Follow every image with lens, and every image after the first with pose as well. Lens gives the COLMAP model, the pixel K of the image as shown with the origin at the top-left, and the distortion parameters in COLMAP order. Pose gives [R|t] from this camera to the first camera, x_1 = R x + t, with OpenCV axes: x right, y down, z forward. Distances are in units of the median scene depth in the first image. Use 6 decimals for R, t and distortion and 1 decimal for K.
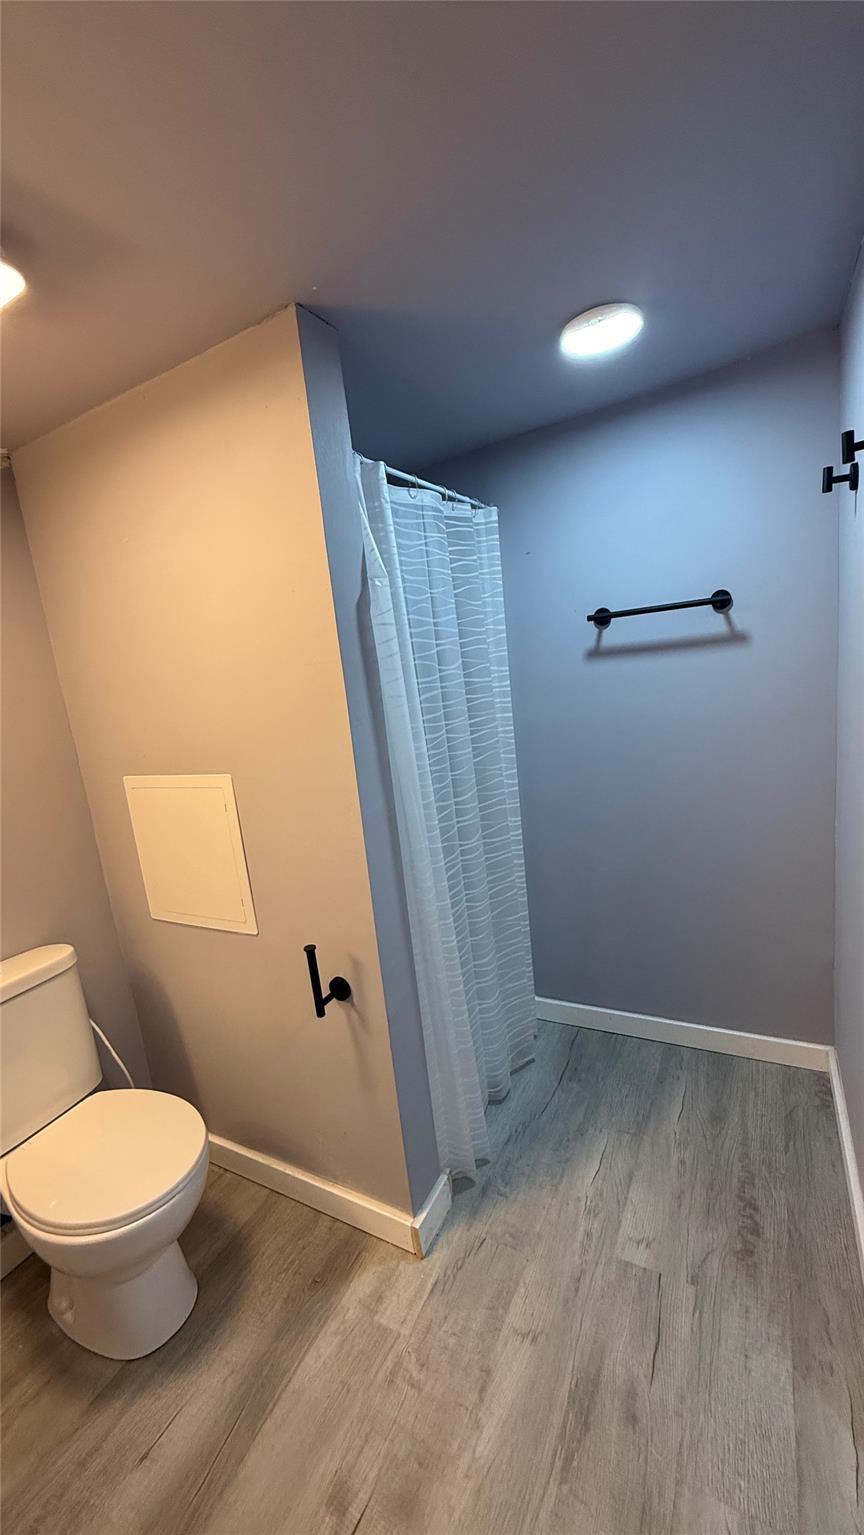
lens RADIAL K [[617.3, 0, 430.3], [0, 617.3, 763.9], [0, 0, 1]] dist [-0.001475, 0.000782]
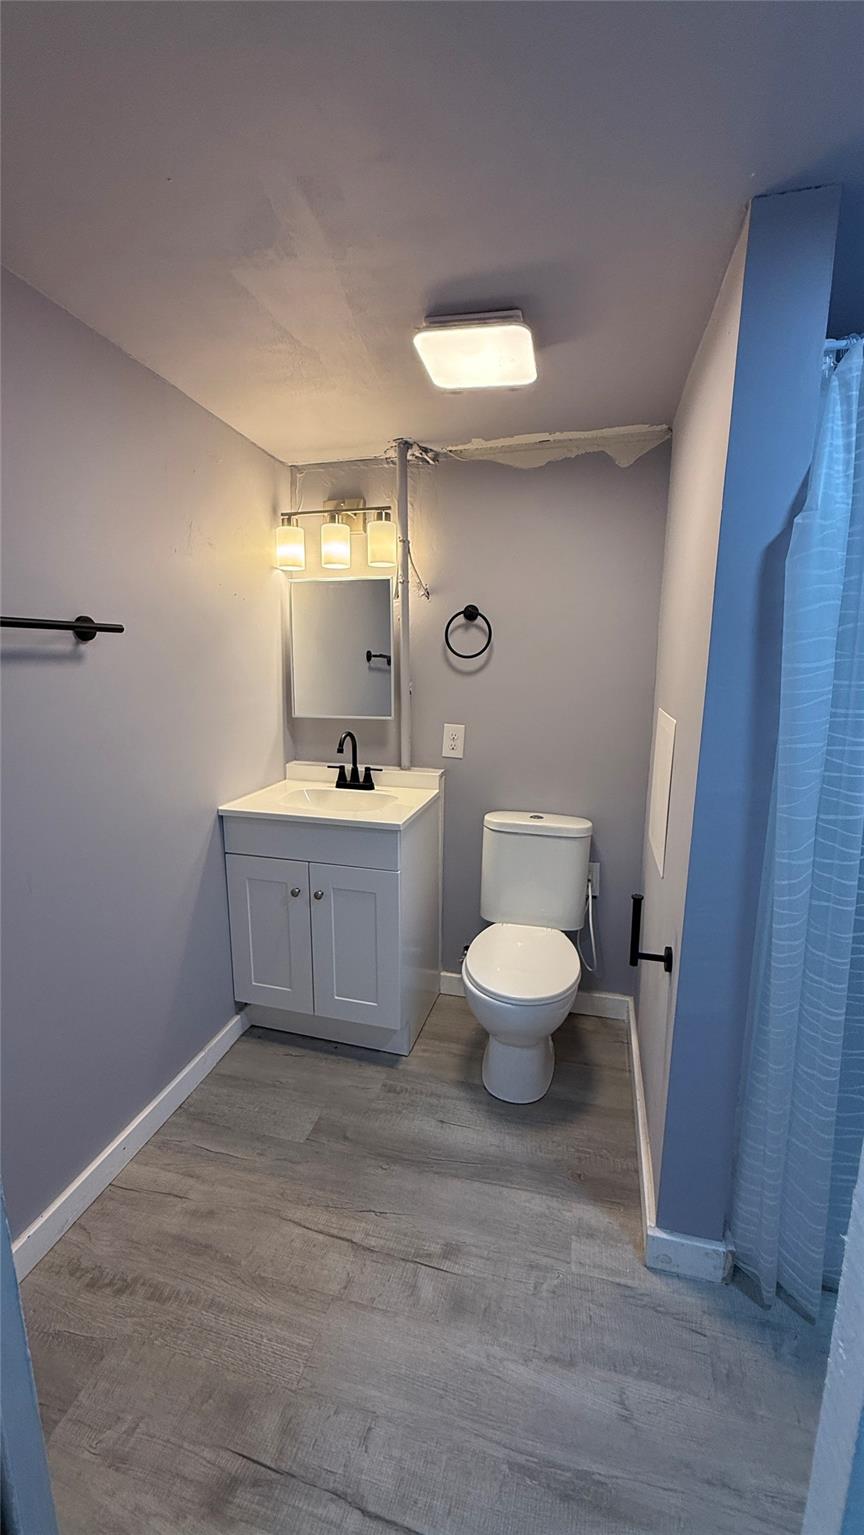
lens RADIAL K [[617.3, 0, 431.2], [0, 617.3, 754.6], [0, 0, 1]] dist [-0.001475, 0.000782]
pose [[0.231587, 0.270225, -0.934530, 1.392856], [-0.195292, 0.954004, 0.227460, -0.215064], [0.953010, 0.129829, 0.273708, 0.801564]]
